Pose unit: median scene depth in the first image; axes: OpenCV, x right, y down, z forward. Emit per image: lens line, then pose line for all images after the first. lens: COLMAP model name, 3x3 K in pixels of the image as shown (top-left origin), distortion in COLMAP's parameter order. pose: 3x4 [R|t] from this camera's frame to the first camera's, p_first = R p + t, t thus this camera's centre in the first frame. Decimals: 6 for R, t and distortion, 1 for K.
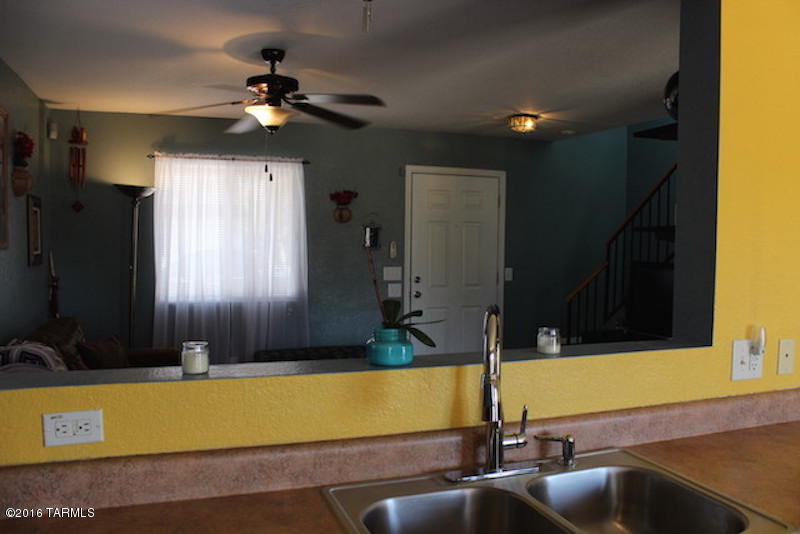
lens RADIAL K [[668.0, 0, 407.9], [0, 668.0, 262.5], [0, 0, 1]] dist [-0.130995, 0.100902]
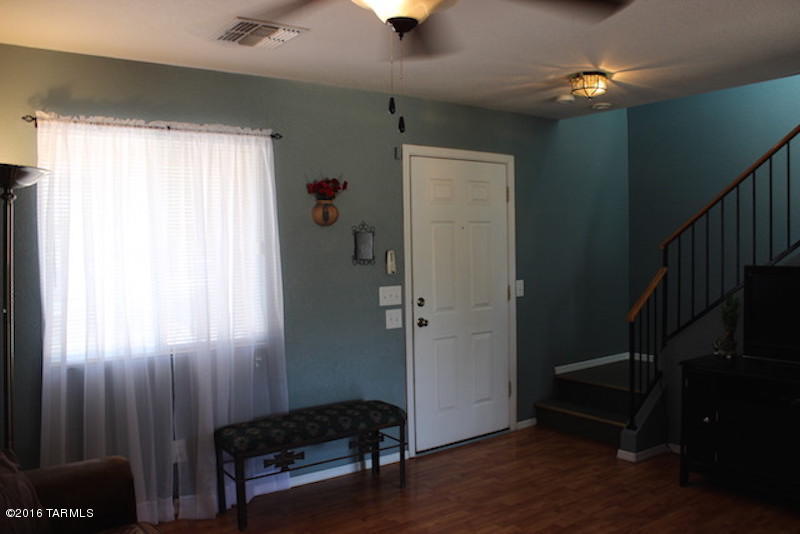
lens RADIAL K [[668.0, 0, 413.6], [0, 668.0, 265.3], [0, 0, 1]] dist [-0.130995, 0.100902]
pose [[0.962690, -0.038542, 0.267849, -0.209735], [0.040145, 0.999194, -0.000507, -0.015998], [-0.267613, 0.011241, 0.963461, 0.336158]]
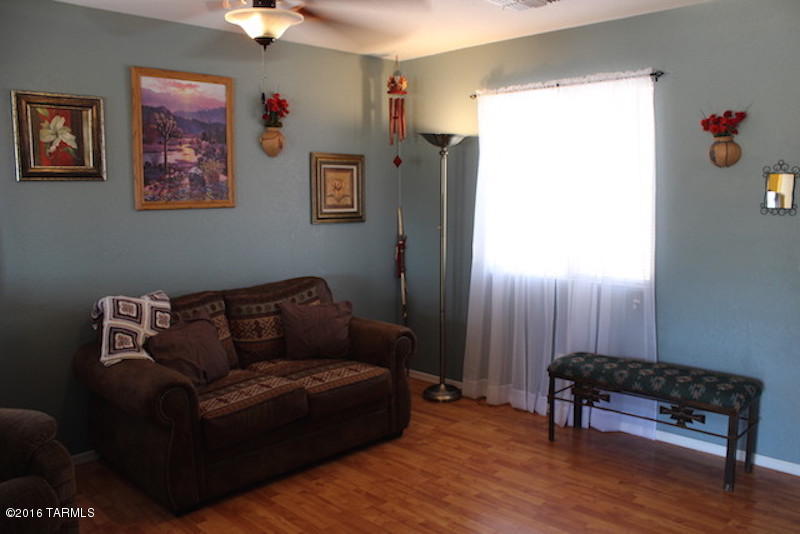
lens RADIAL K [[668.0, 0, 405.0], [0, 668.0, 262.0], [0, 0, 1]] dist [-0.130995, 0.100902]
pose [[0.420237, 0.083105, -0.903601, 0.332863], [-0.019389, 0.996392, 0.082622, -0.018557], [0.907207, -0.017201, 0.420332, 0.532880]]
